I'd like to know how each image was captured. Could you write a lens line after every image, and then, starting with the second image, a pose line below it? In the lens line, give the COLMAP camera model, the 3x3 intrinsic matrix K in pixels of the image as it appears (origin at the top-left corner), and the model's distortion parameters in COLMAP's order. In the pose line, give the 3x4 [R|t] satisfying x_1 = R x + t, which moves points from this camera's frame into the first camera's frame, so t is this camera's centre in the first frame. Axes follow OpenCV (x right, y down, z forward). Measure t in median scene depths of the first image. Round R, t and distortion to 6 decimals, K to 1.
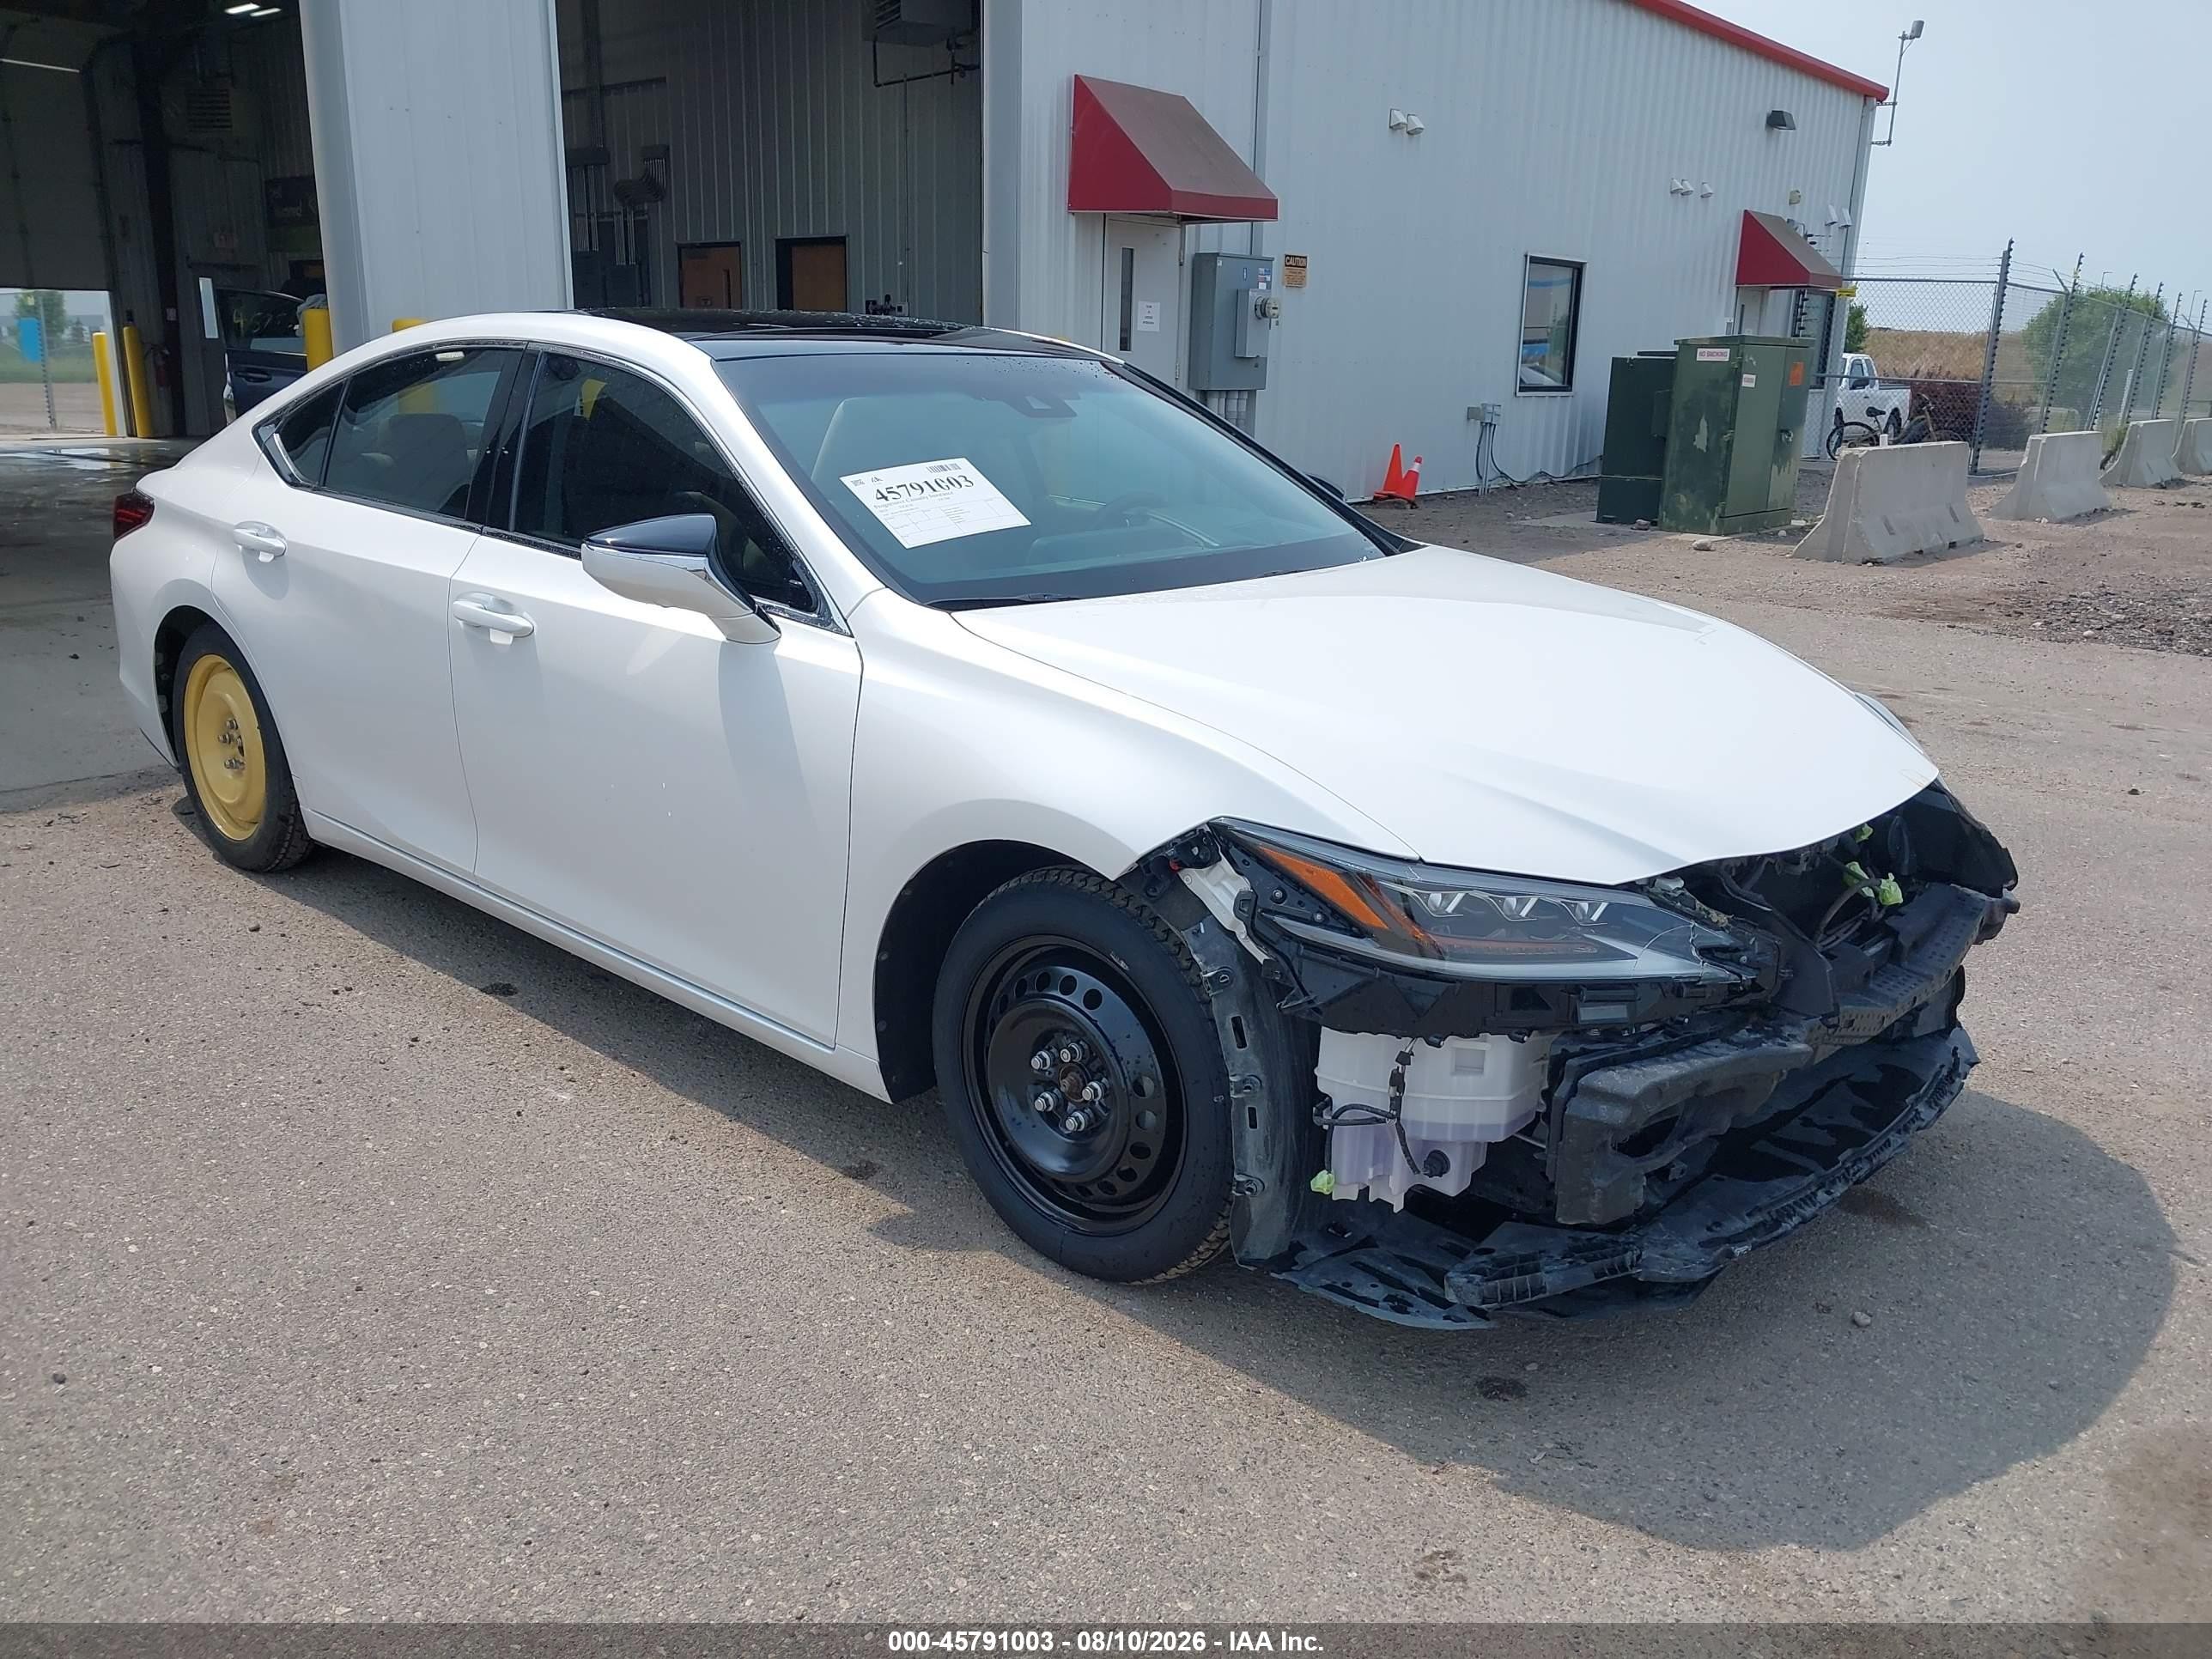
lens RADIAL K [[1835.2, 0, 1106.0], [0, 1835.2, 829.5], [0, 0, 1]] dist [0.005515, 0.000547]
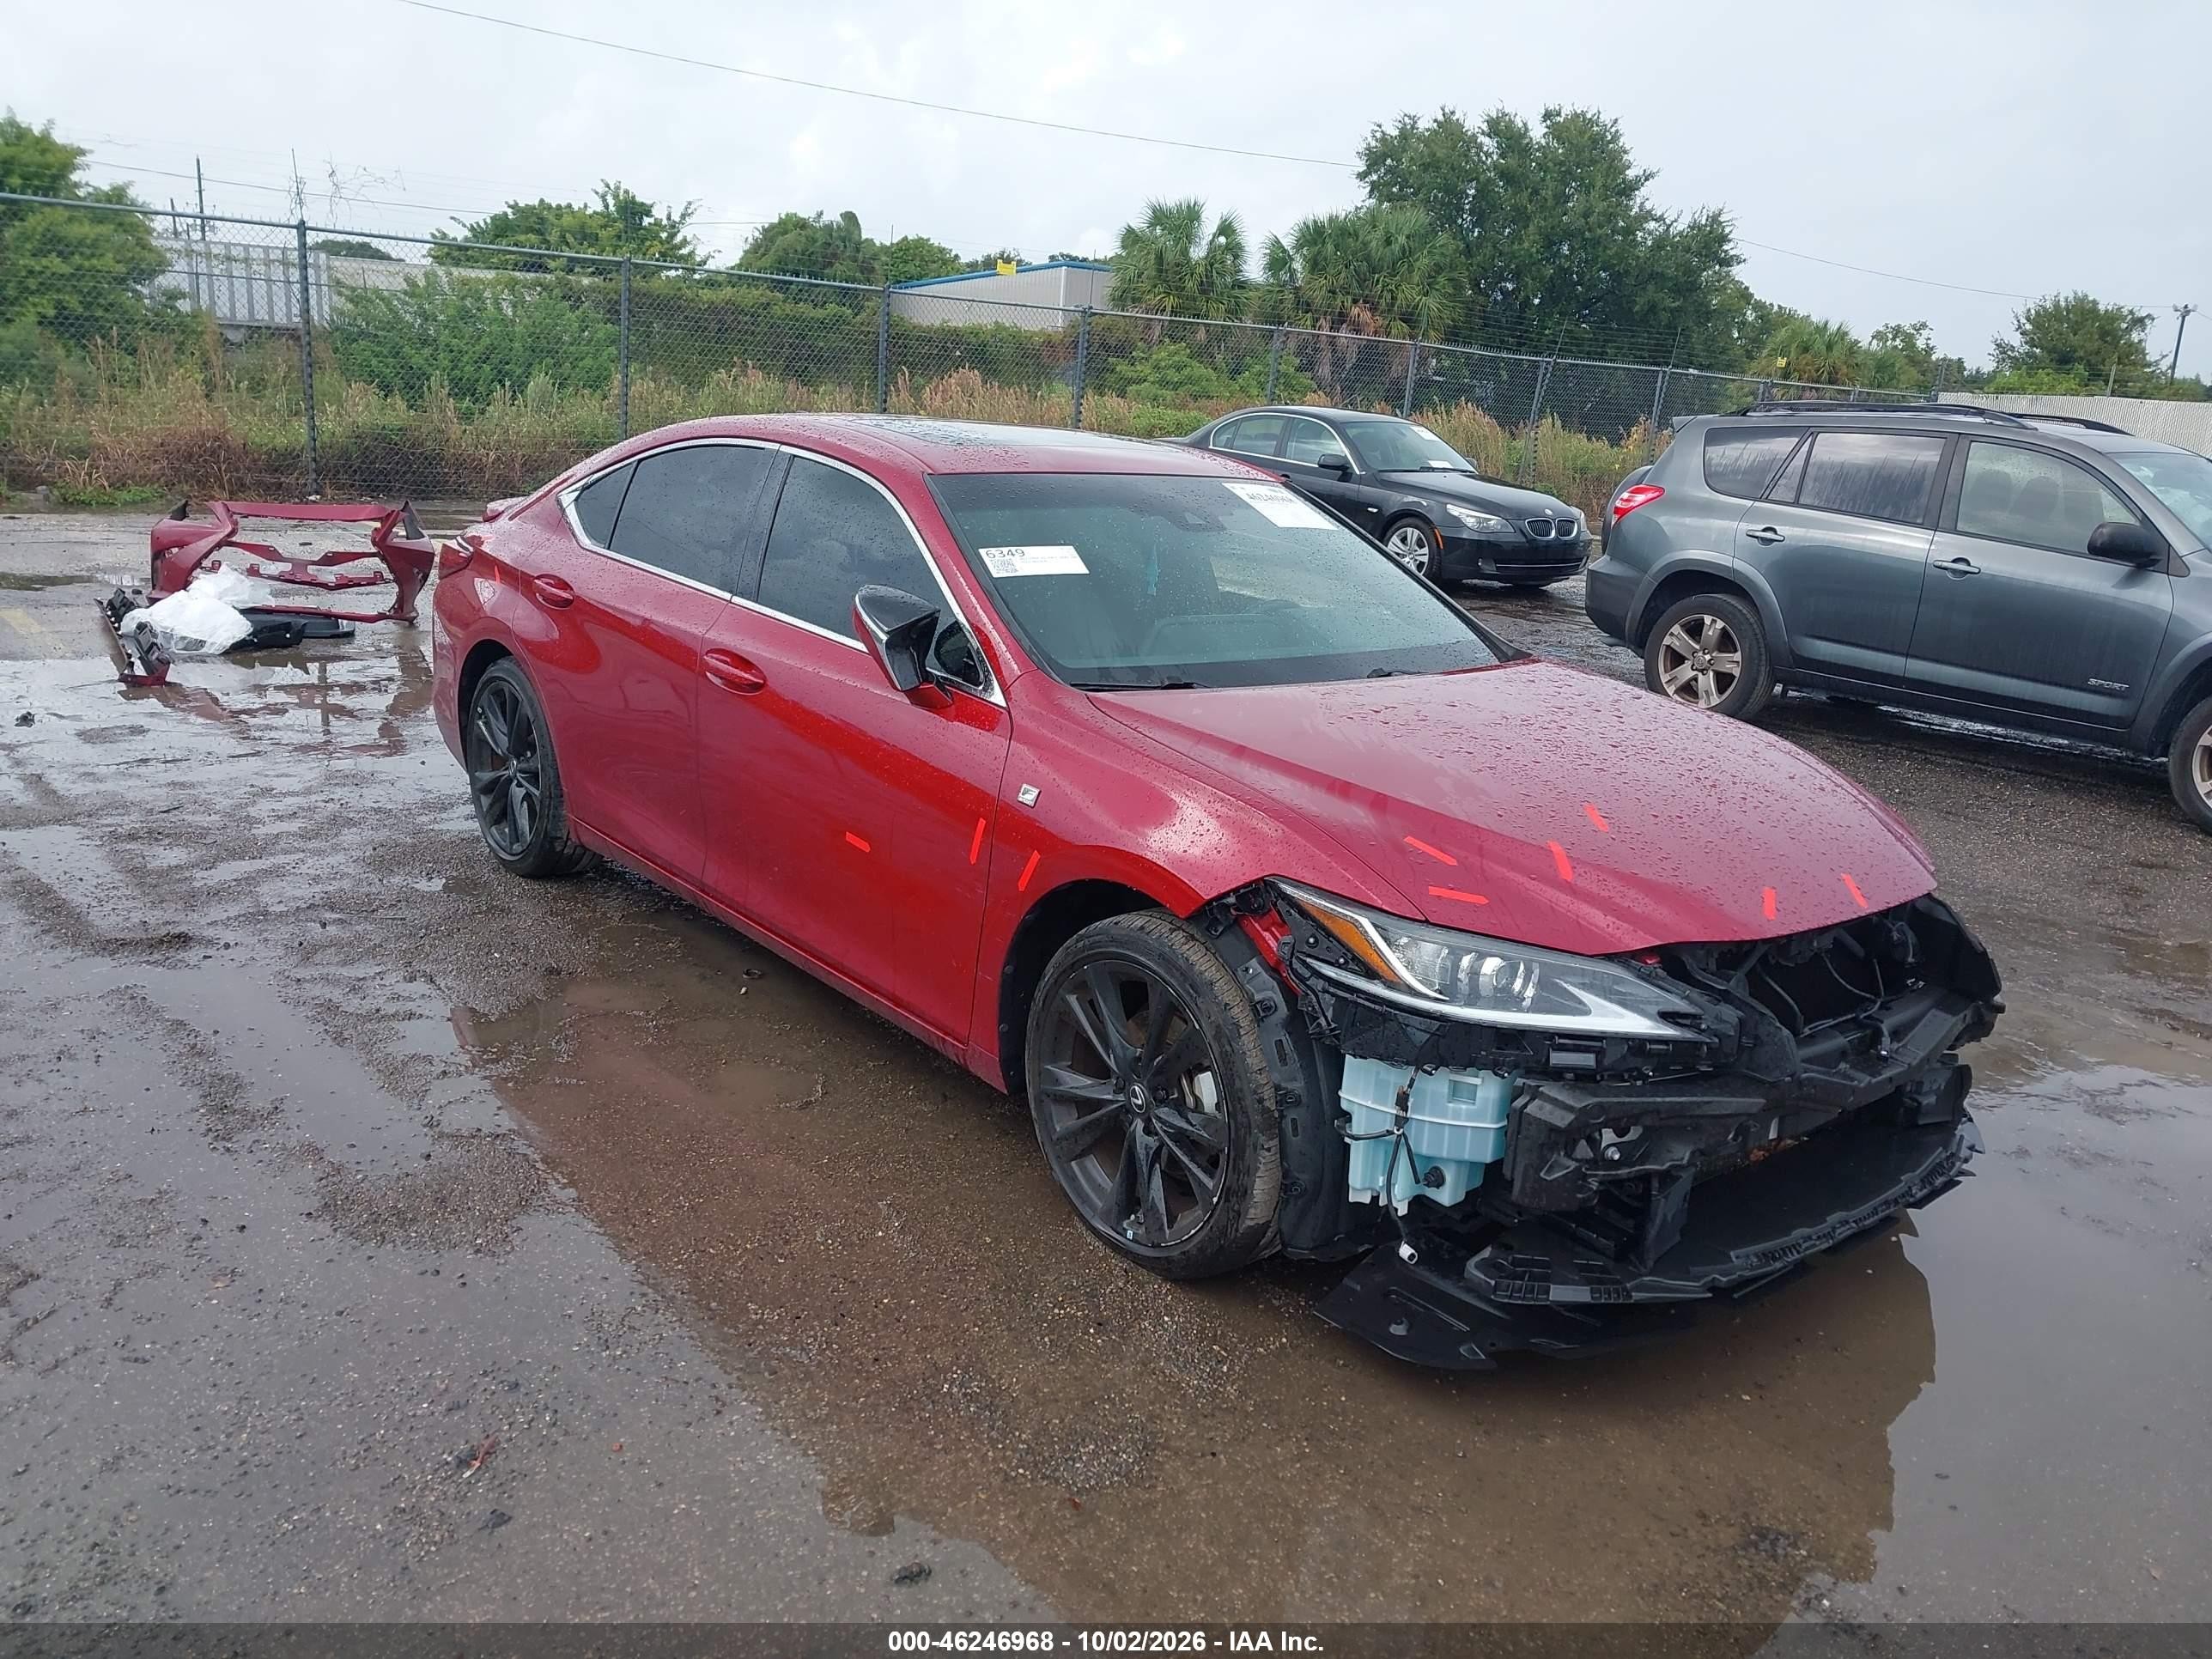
lens RADIAL K [[1835.2, 0, 1106.0], [0, 1835.2, 829.5], [0, 0, 1]] dist [0.005515, 0.000547]
pose [[0.985727, 0.068271, -0.153887, 0.138143], [-0.074381, 0.996640, -0.034293, 0.013926], [0.151028, 0.045250, 0.987493, -0.217098]]
